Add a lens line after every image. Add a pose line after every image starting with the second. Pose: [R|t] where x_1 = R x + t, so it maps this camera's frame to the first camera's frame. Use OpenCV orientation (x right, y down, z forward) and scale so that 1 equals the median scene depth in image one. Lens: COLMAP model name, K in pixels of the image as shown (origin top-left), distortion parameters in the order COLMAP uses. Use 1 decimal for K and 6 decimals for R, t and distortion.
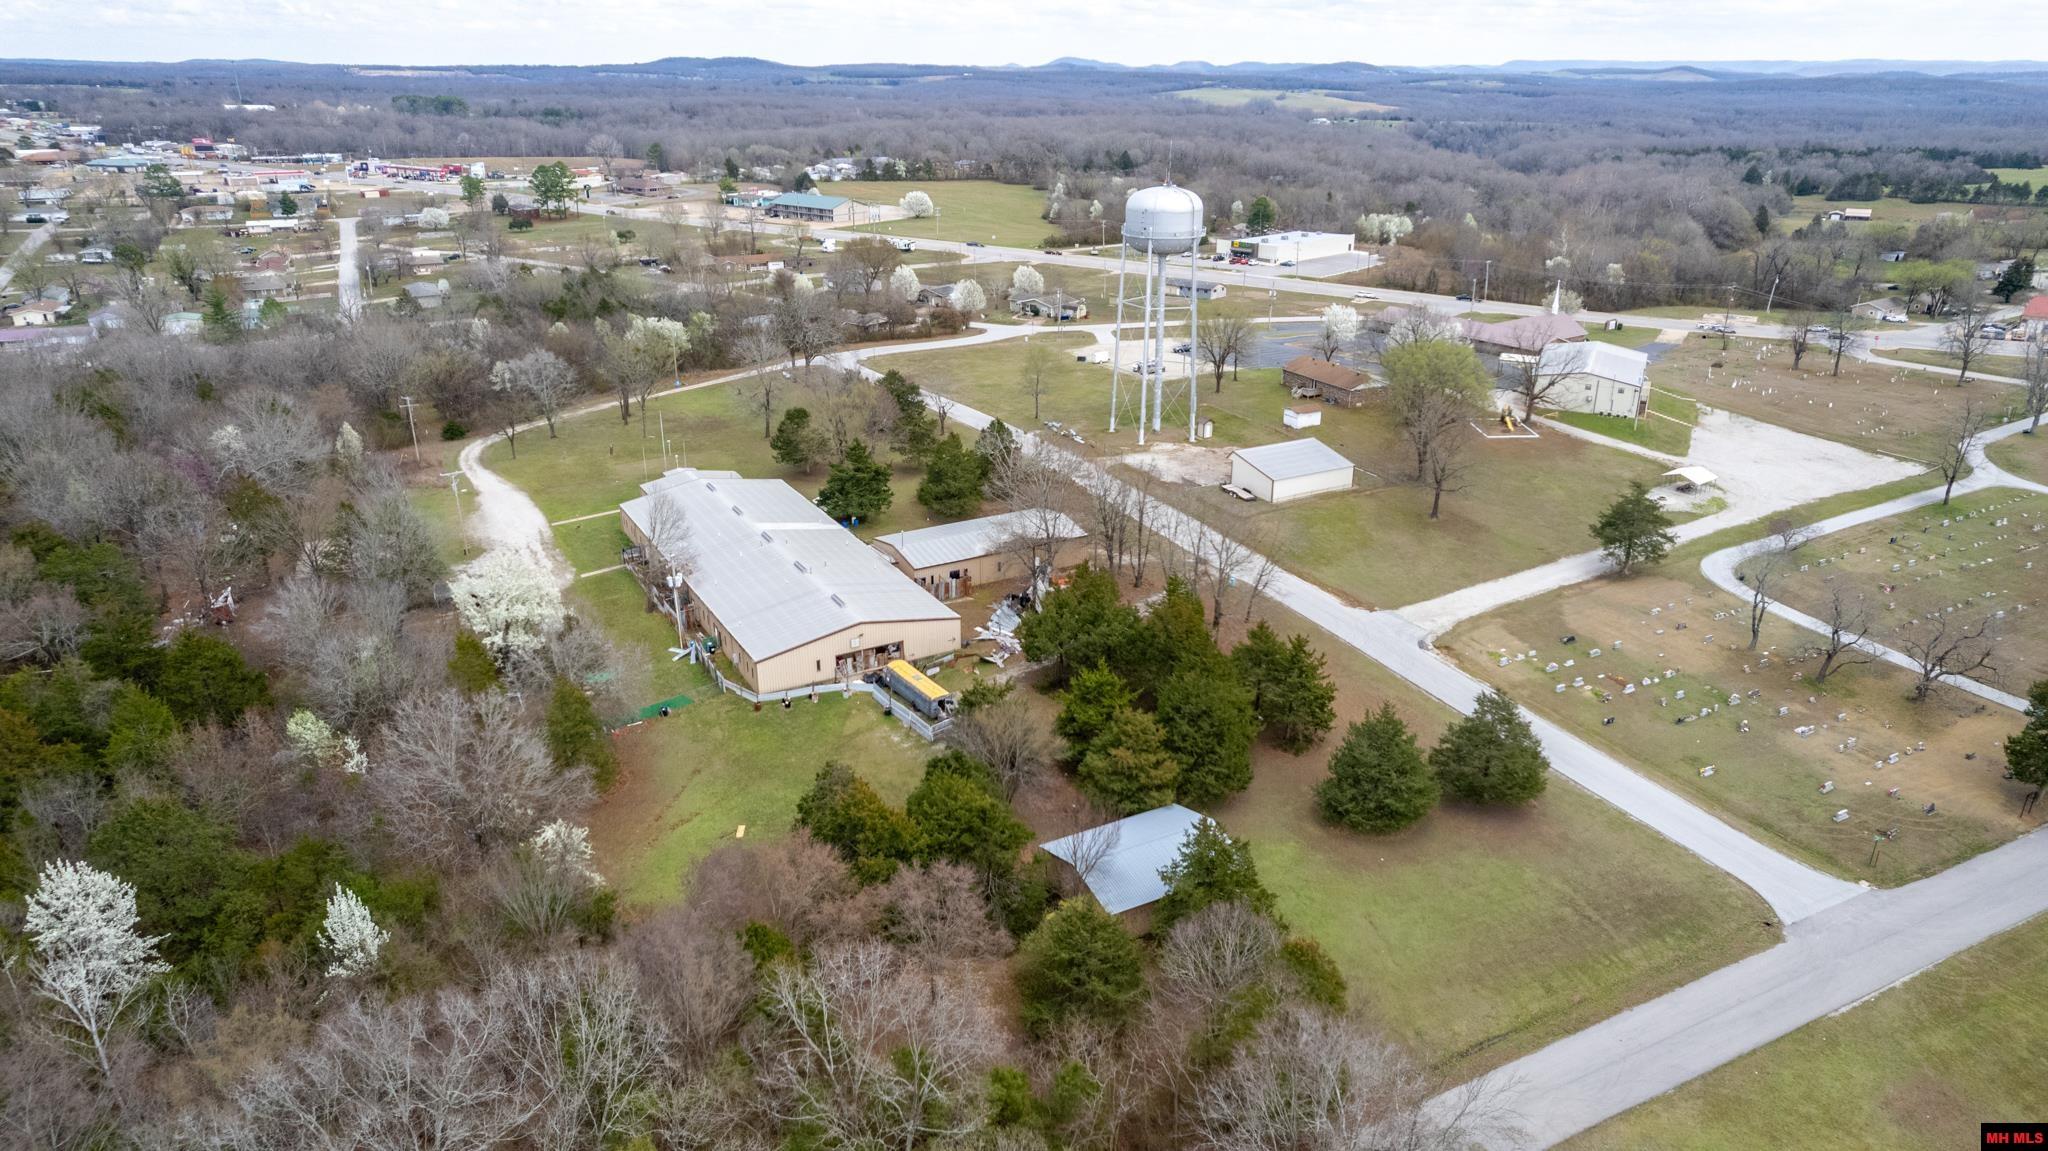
lens RADIAL K [[1305.8, 0, 1032.1], [0, 1305.8, 604.6], [0, 0, 1]] dist [-0.079647, 0.088983]
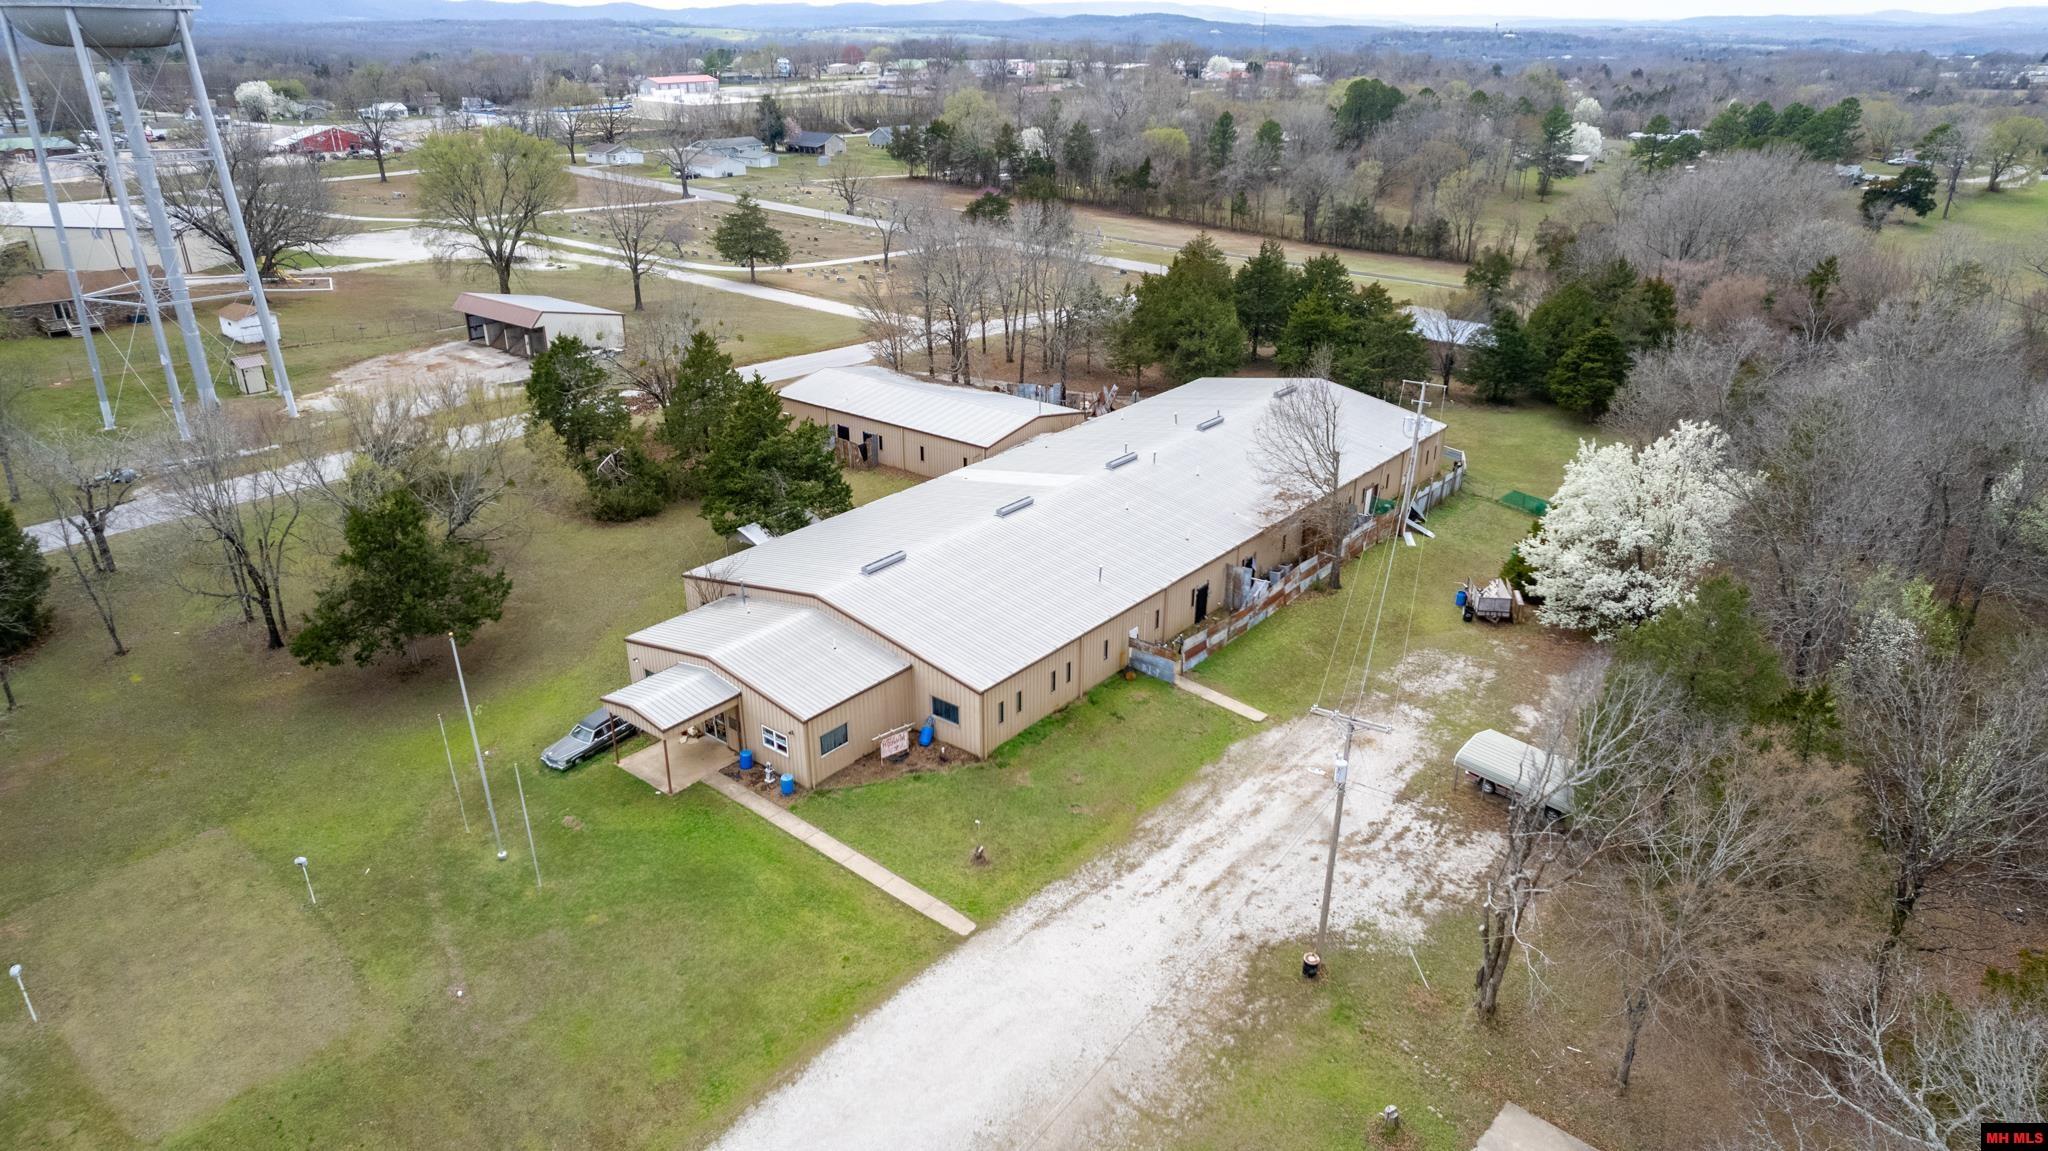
lens RADIAL K [[1305.8, 0, 1032.1], [0, 1305.8, 604.6], [0, 0, 1]] dist [-0.079647, 0.088983]
pose [[-0.370092, -0.392096, 0.842195, -0.783567], [0.355532, 0.777769, 0.518336, -0.351550], [-0.858271, 0.491259, -0.148444, 1.308363]]
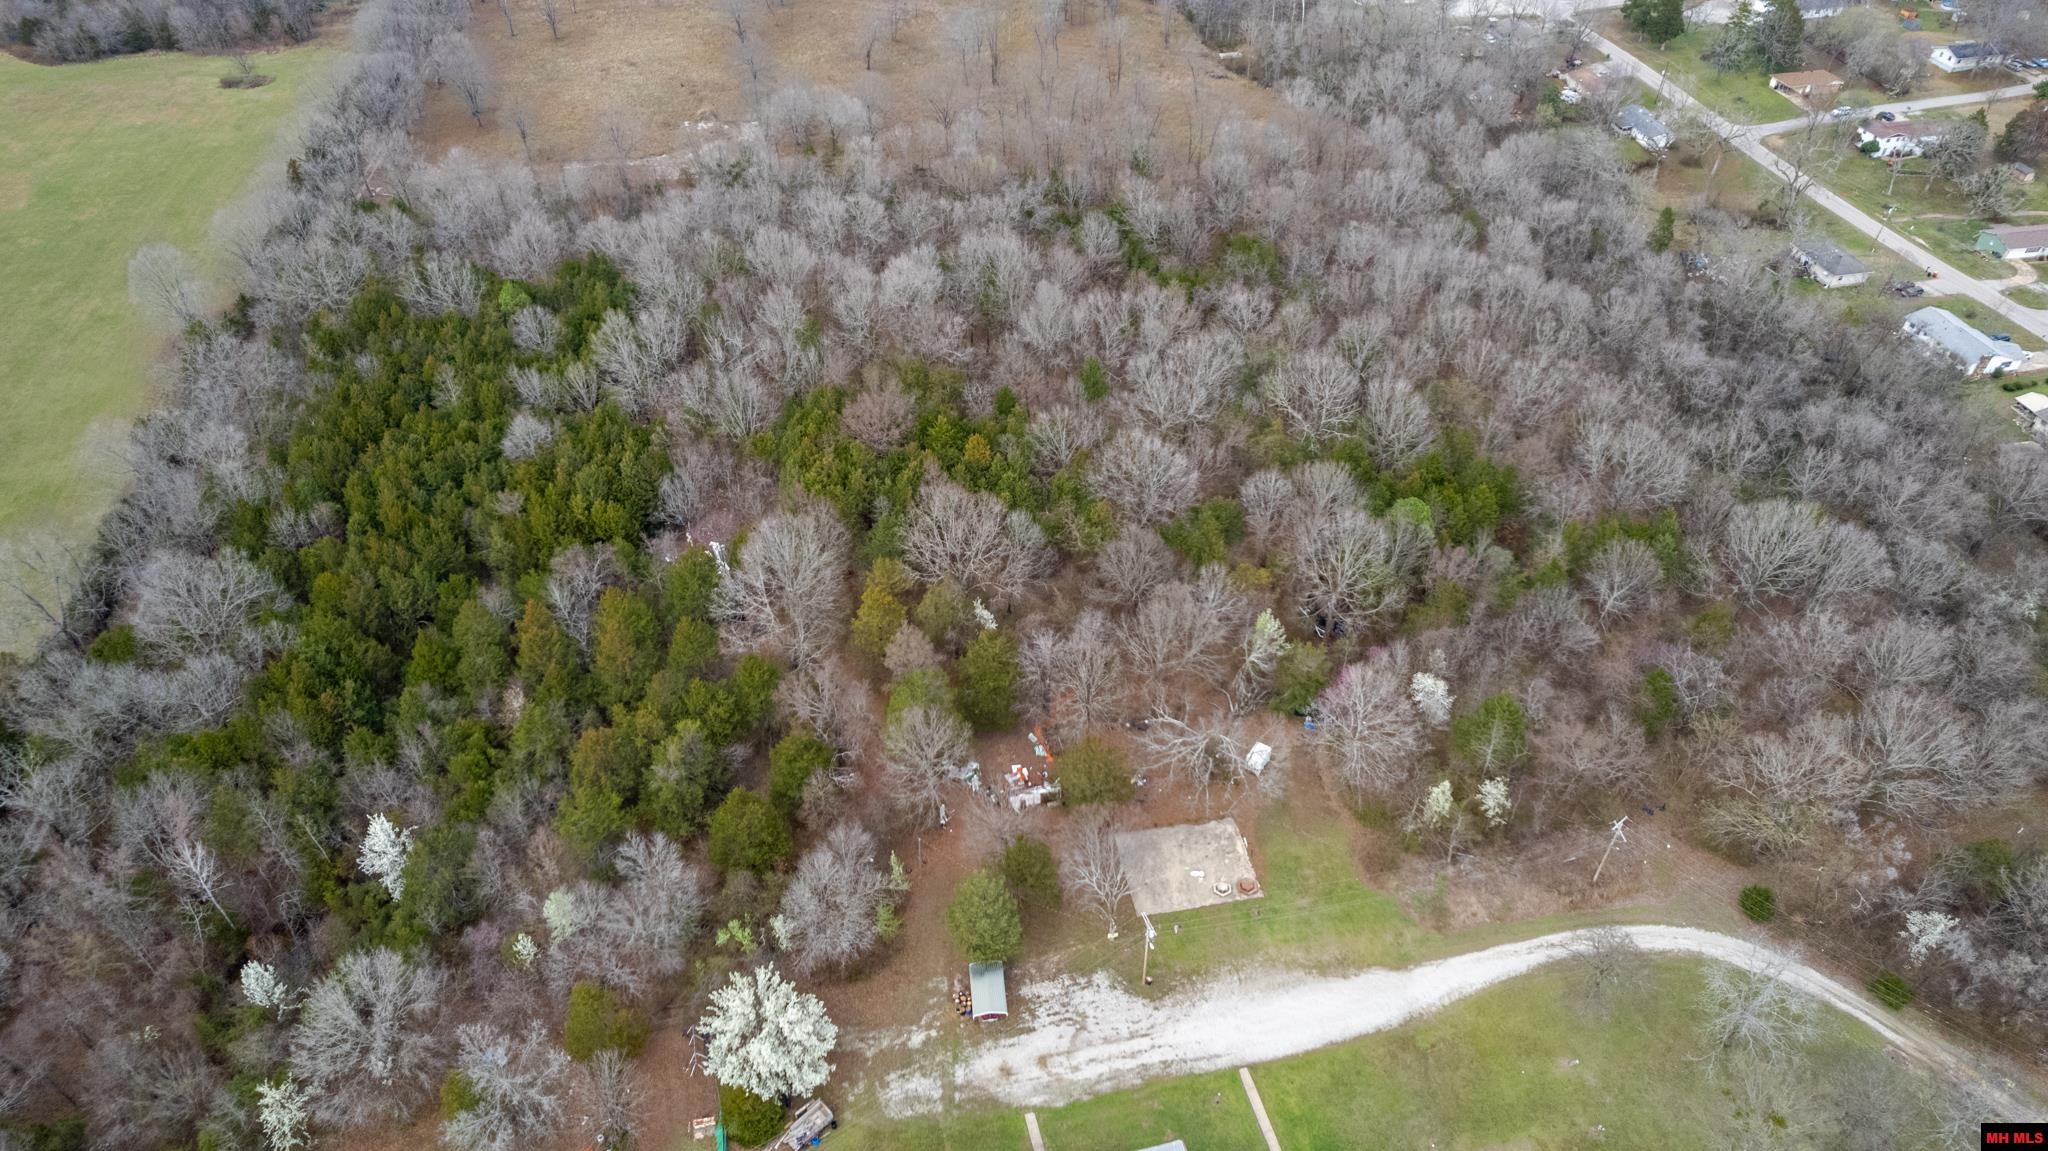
lens RADIAL K [[1314.8, 0, 1032.5], [0, 1314.8, 582.1], [0, 0, 1]] dist [-0.080937, 0.093467]
pose [[-0.266798, 0.638681, -0.721738, 0.029646], [-0.369828, 0.623702, 0.688638, -0.930863], [0.889970, 0.450646, 0.069799, 0.937809]]
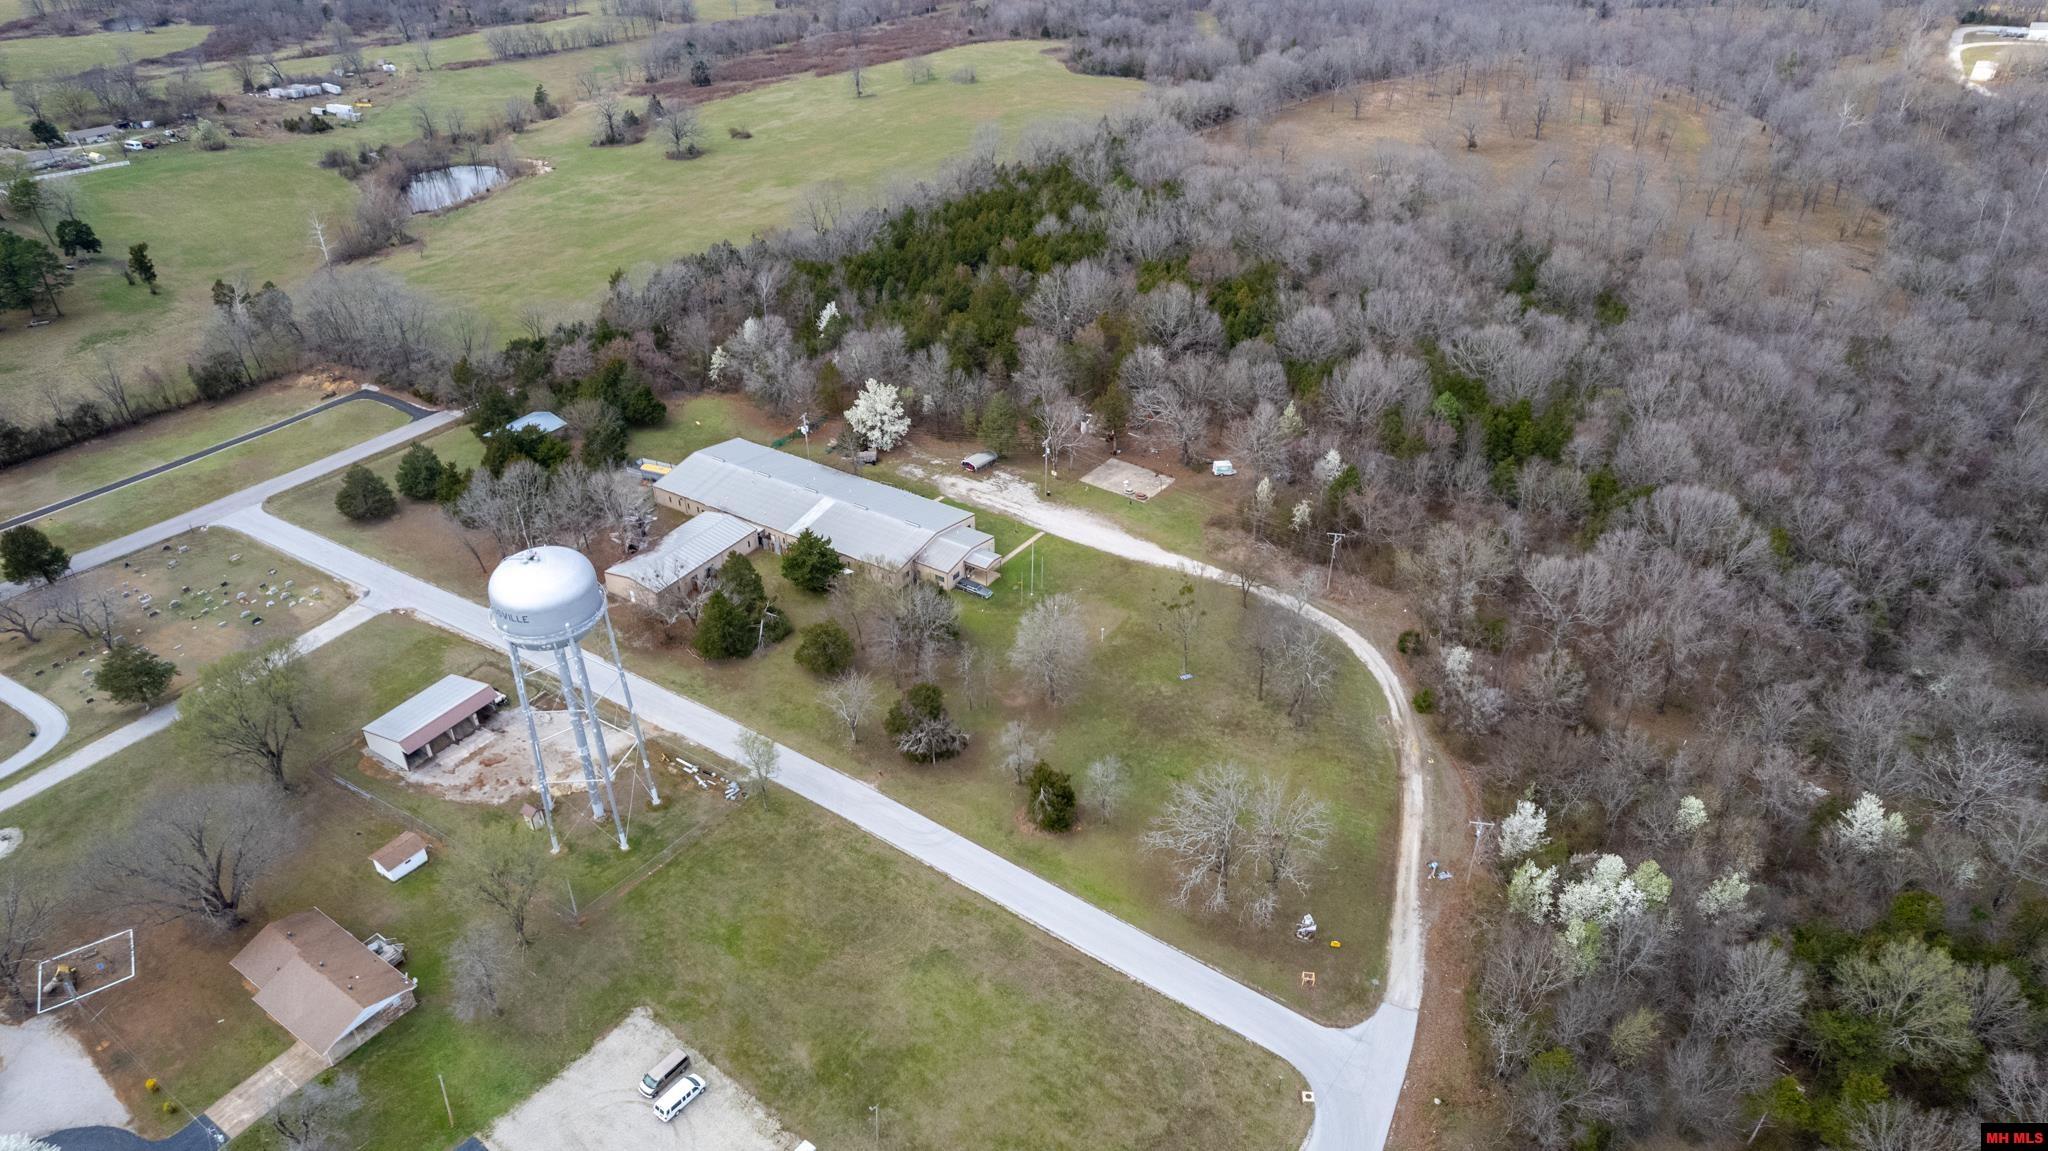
lens RADIAL K [[1305.8, 0, 1032.1], [0, 1305.8, 604.6], [0, 0, 1]] dist [-0.079647, 0.088983]
pose [[-0.883562, 0.259030, -0.390156, 0.216260], [-0.183290, 0.575377, 0.797086, -1.387599], [0.430956, 0.775787, -0.460903, 2.169872]]
